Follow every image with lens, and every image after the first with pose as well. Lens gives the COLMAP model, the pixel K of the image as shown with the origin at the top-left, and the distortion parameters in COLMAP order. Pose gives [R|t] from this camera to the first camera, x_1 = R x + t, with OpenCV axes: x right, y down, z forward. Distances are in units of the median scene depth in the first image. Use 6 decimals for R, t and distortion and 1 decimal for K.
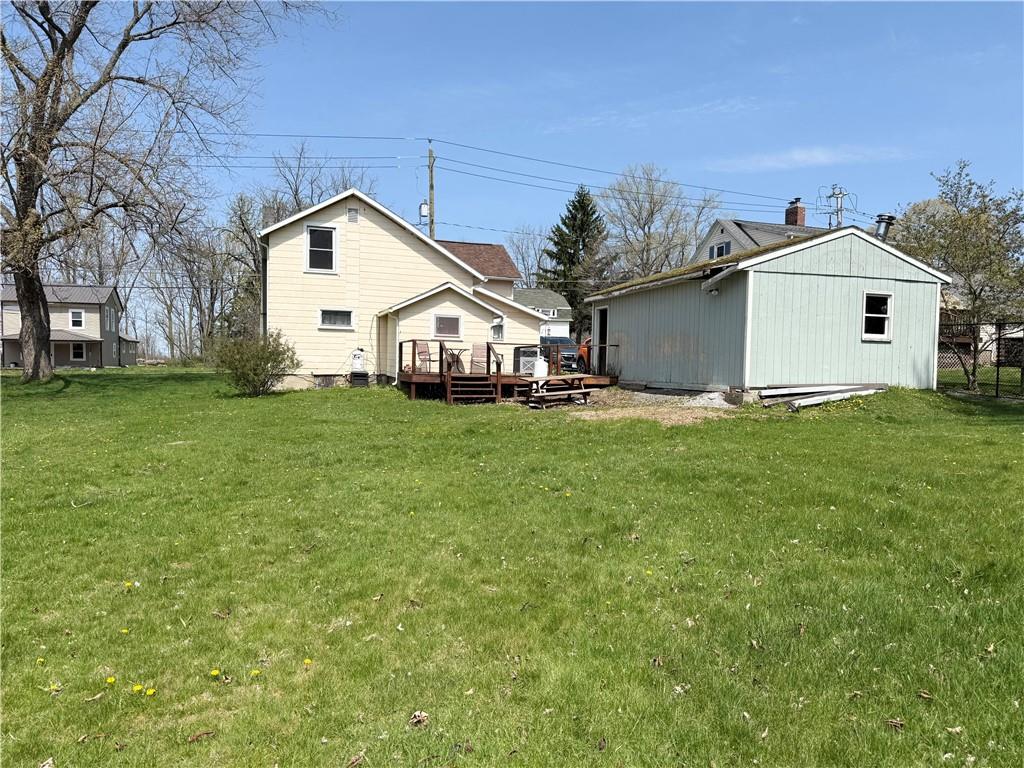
lens RADIAL K [[716.2, 0, 533.6], [0, 716.2, 389.4], [0, 0, 1]] dist [0.049979, -0.054172]
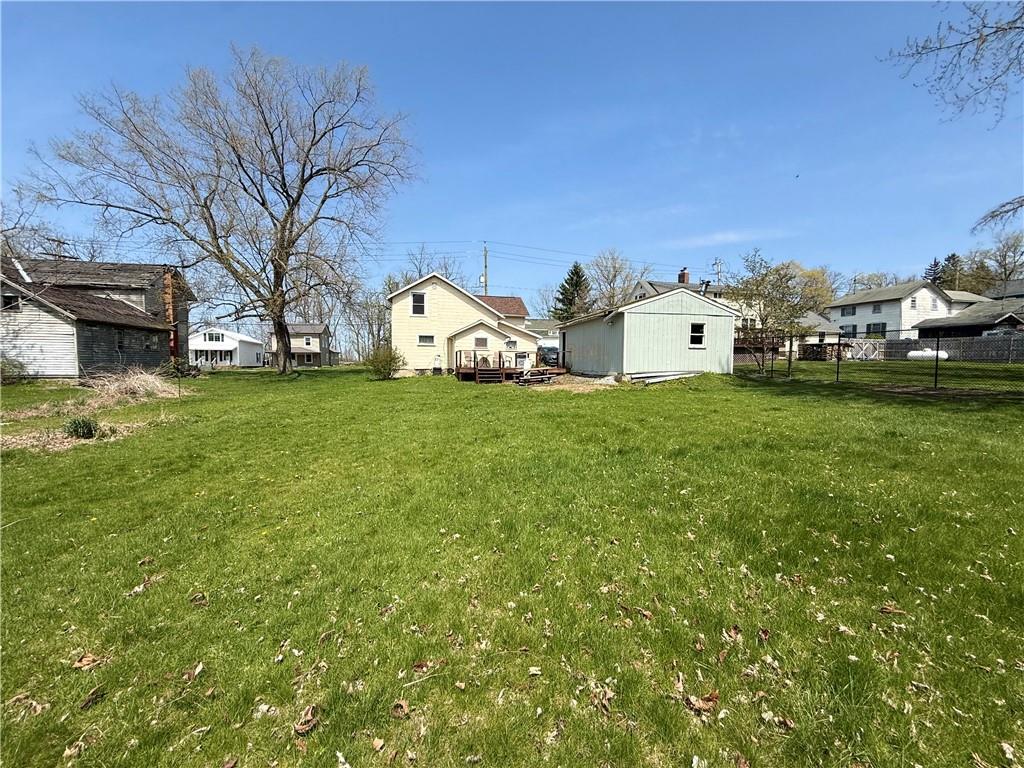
lens RADIAL K [[407.2, 0, 522.1], [0, 407.2, 384.8], [0, 0, 1]] dist [-0.000148, 0.000057]
pose [[0.995738, -0.006140, -0.092020, 0.081996], [0.008038, 0.999762, 0.020260, 0.002239], [0.091874, -0.020914, 0.995551, -0.068040]]
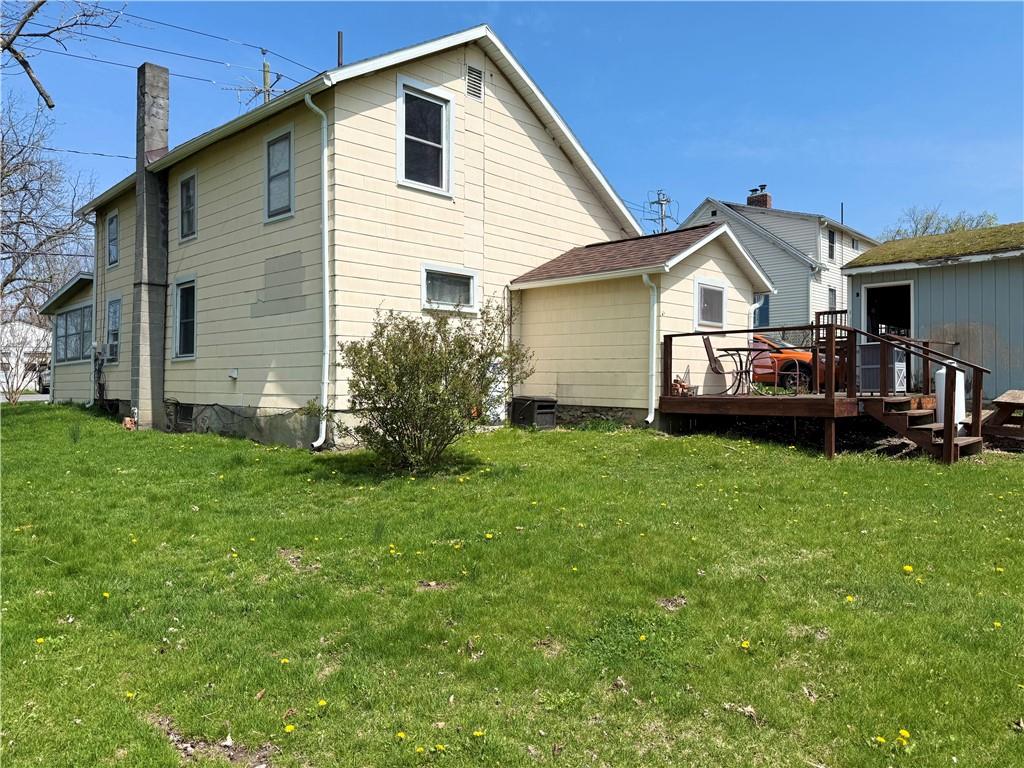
lens RADIAL K [[716.2, 0, 536.7], [0, 716.2, 391.4], [0, 0, 1]] dist [0.049979, -0.054172]
pose [[0.884855, -0.027615, 0.465048, -0.454536], [0.036127, 0.999303, -0.009399, -0.023700], [-0.464464, 0.025118, 0.885236, 0.553315]]
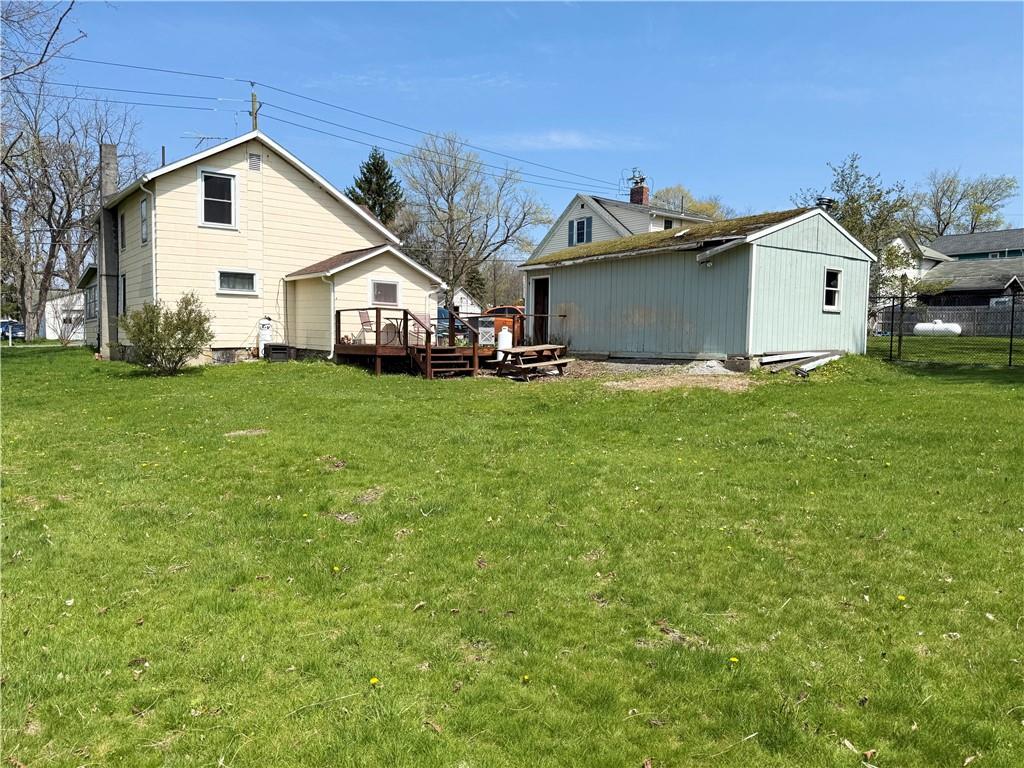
lens RADIAL K [[716.2, 0, 526.1], [0, 716.2, 394.2], [0, 0, 1]] dist [0.049979, -0.054172]
pose [[0.943972, -0.031326, 0.328536, -0.239493], [0.016309, 0.998697, 0.048366, -0.001027], [-0.329623, -0.040298, 0.943252, 0.066996]]
